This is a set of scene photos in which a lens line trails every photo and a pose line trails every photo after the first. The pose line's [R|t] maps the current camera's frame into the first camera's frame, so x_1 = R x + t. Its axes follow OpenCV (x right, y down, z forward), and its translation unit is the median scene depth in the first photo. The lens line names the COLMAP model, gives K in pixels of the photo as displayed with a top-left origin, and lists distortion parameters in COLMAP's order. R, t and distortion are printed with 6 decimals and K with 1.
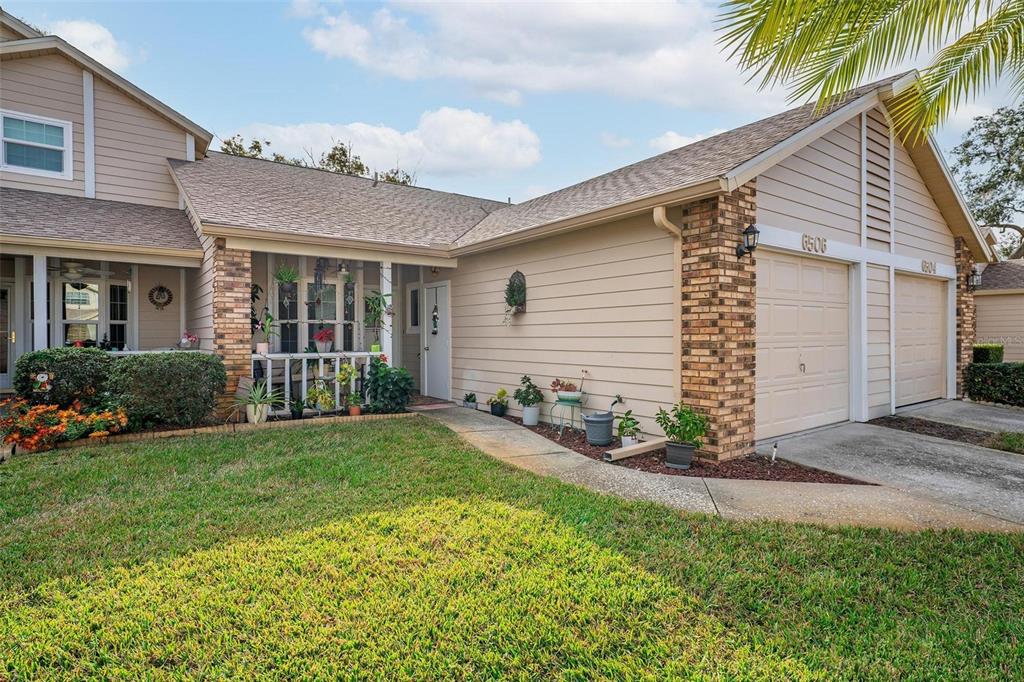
lens RADIAL K [[538.9, 0, 512.0], [0, 538.9, 341.0], [0, 0, 1]] dist [0.001229, -0.000682]
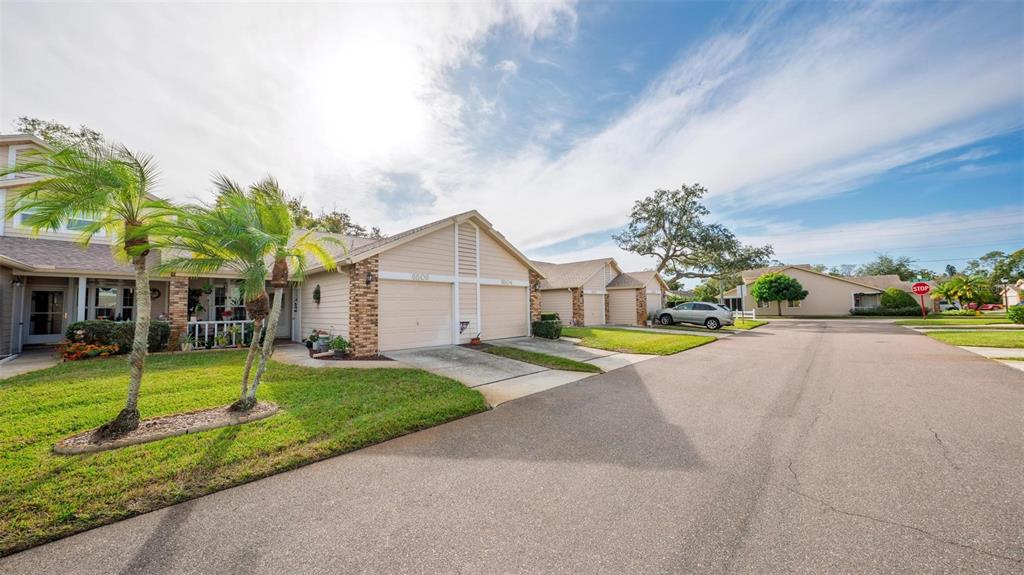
lens RADIAL K [[349.0, 0, 513.7], [0, 349.0, 293.6], [0, 0, 1]] dist [-0.017516, 0.000442]
pose [[0.984398, -0.002940, 0.175930, 0.765023], [0.012736, 0.998428, -0.054576, 0.002969], [-0.175493, 0.055966, 0.982889, -0.832913]]
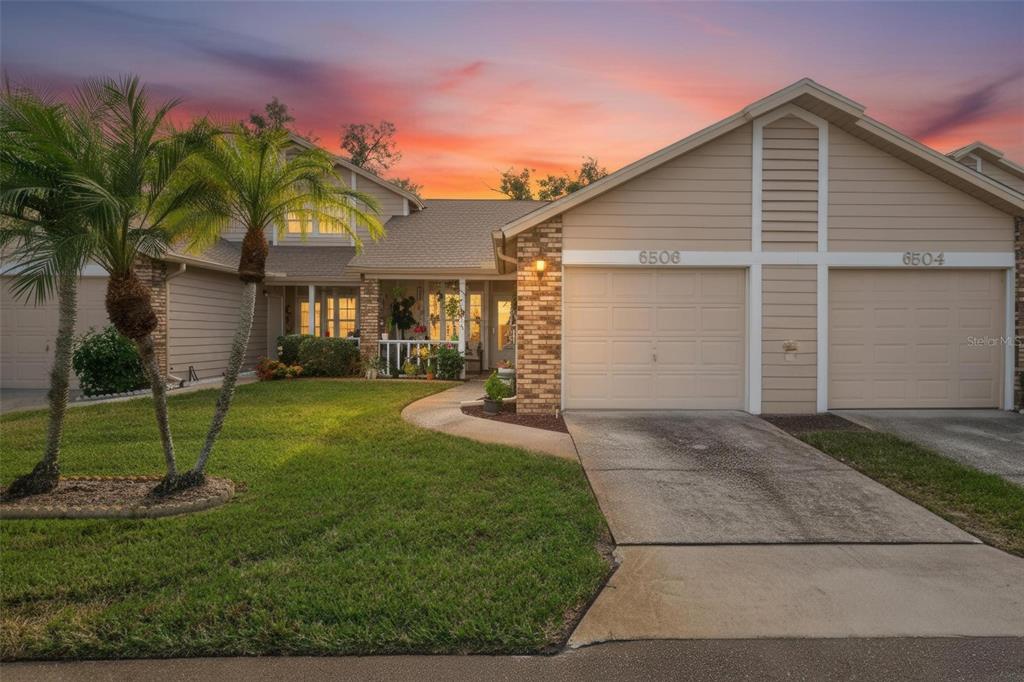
lens RADIAL K [[569.4, 0, 515.1], [0, 569.4, 331.7], [0, 0, 1]] dist [-0.001494, -0.000769]
pose [[0.812887, 0.009868, -0.582338, 1.131014], [-0.014372, 0.999892, -0.003118, -0.001188], [0.582244, 0.010904, 0.812941, -0.262281]]
